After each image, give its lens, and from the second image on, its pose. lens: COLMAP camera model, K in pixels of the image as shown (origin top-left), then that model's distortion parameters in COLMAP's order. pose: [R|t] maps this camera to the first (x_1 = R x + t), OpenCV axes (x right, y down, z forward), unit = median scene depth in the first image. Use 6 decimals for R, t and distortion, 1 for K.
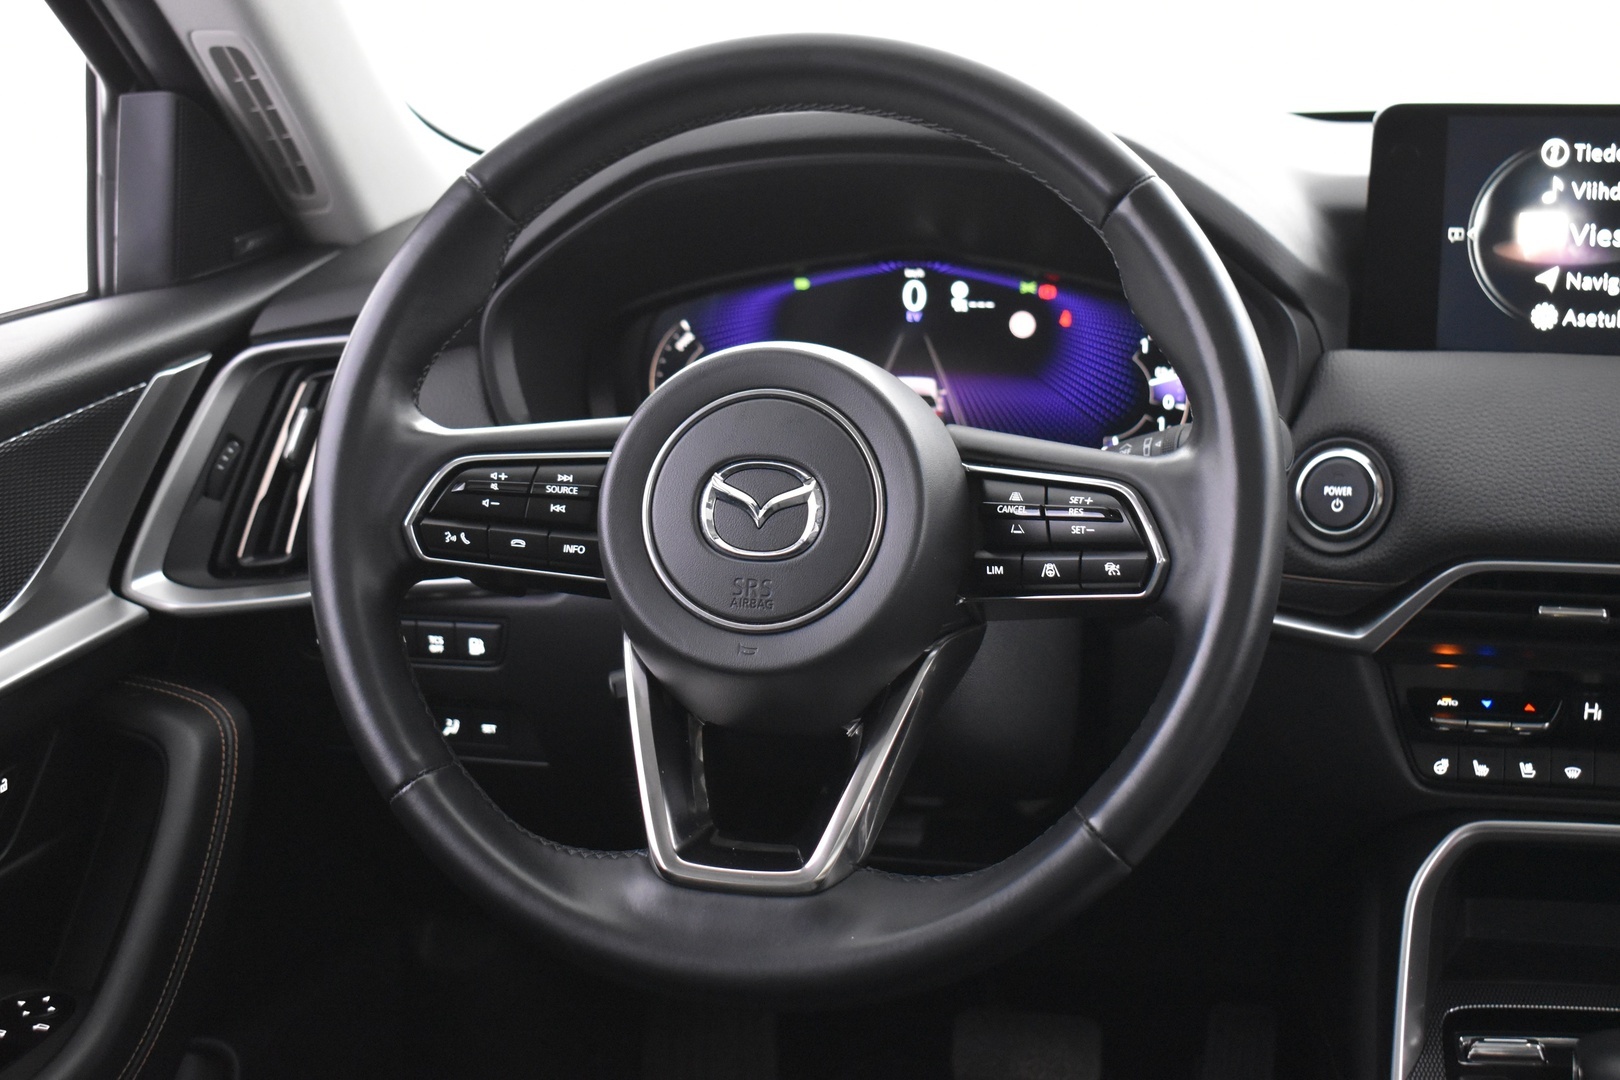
lens RADIAL K [[2091.0, 0, 810.0], [0, 2091.0, 538.9], [0, 0, 1]] dist [-0.049477, 0.000000]
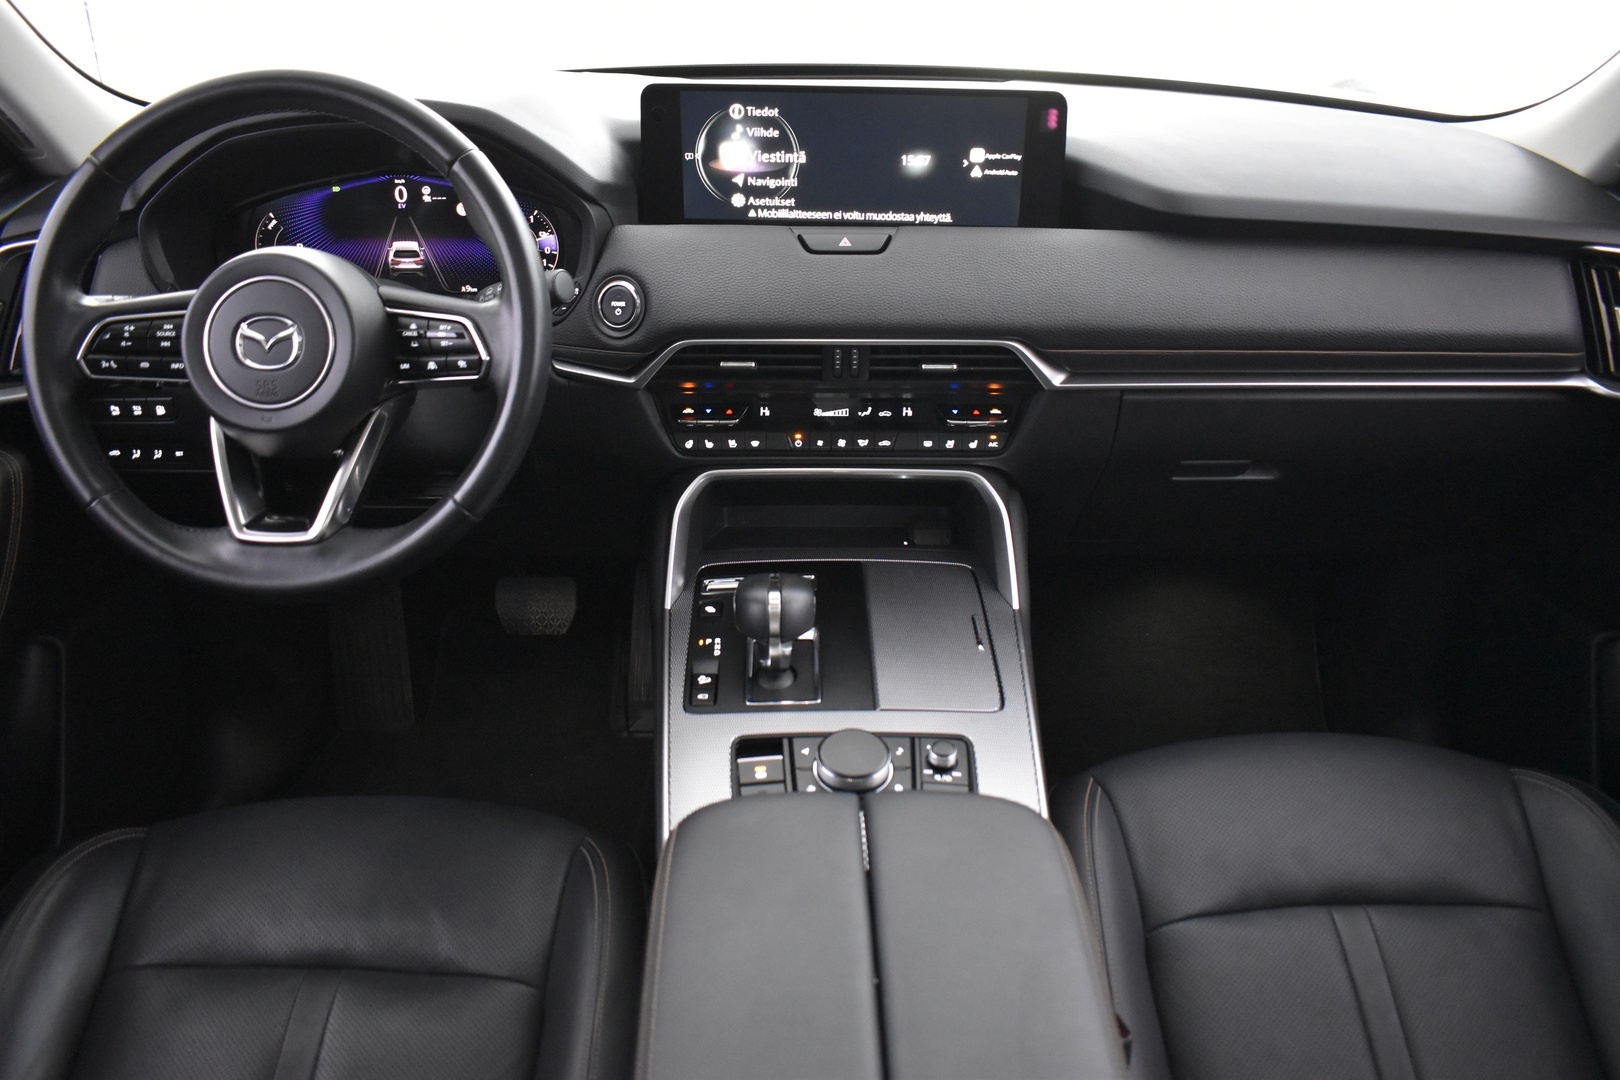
lens RADIAL K [[1269.9, 0, 810.4], [0, 1269.9, 541.0], [0, 0, 1]] dist [-0.078123, -0.000333]
pose [[0.974412, -0.080227, 0.209966, 0.180313], [0.034305, 0.976269, 0.213826, -0.056902], [-0.222138, -0.201152, 0.954040, -0.184601]]
